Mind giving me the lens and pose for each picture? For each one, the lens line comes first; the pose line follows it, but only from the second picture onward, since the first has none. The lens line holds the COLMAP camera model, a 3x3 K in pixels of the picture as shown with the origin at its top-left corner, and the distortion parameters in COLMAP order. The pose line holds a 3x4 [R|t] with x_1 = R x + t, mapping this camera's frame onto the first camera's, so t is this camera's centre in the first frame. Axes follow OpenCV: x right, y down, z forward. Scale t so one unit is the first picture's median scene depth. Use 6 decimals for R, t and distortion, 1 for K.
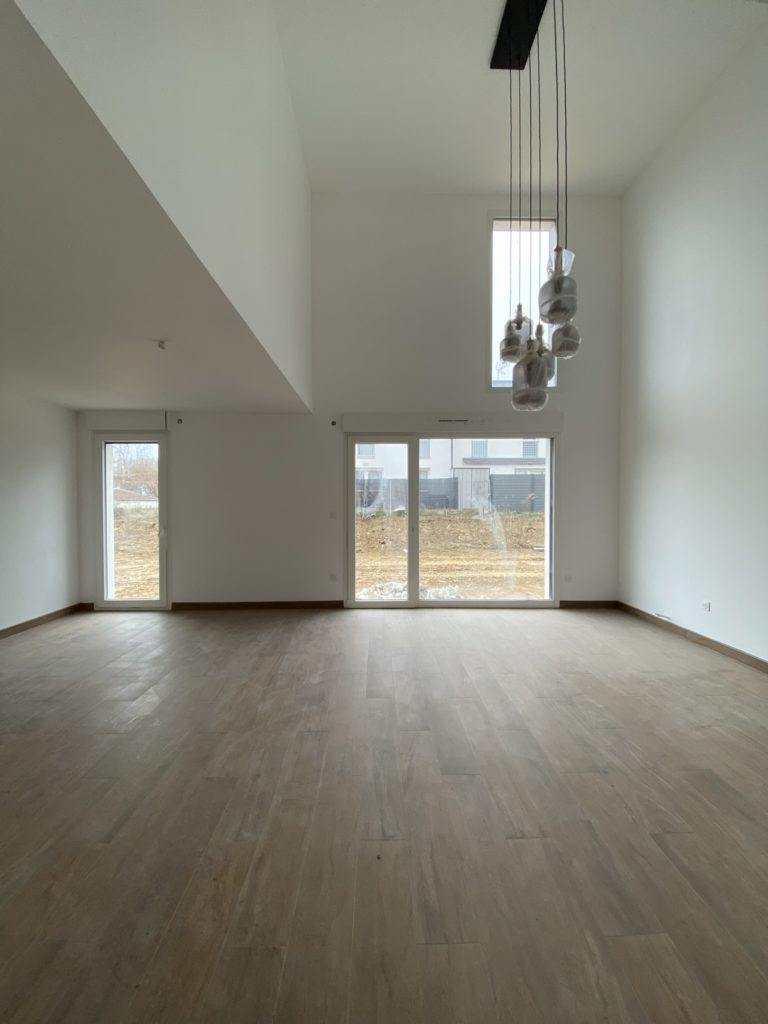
lens RADIAL K [[415.3, 0, 384.0], [0, 415.3, 512.0], [0, 0, 1]] dist [0.016198, -0.015042]
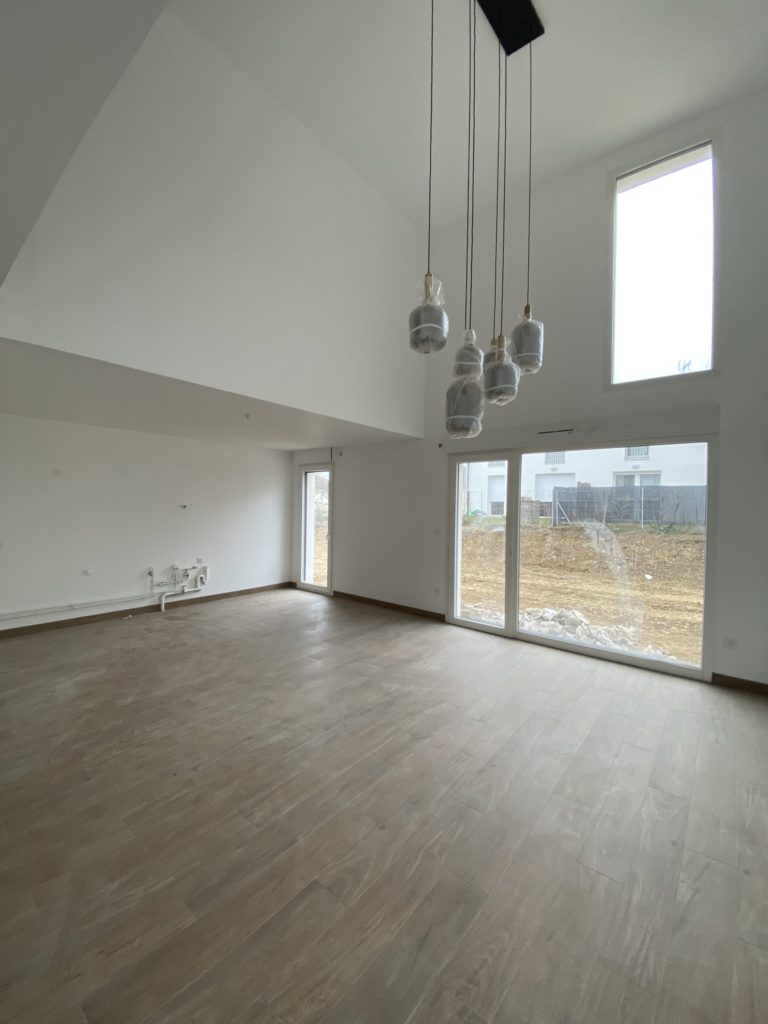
lens RADIAL K [[415.3, 0, 384.0], [0, 415.3, 512.0], [0, 0, 1]] dist [0.016198, -0.015042]
pose [[0.757200, 0.027289, -0.652613, 0.466002], [-0.033818, 0.999425, 0.002553, -0.041682], [0.652307, 0.020137, 0.757687, 0.107452]]
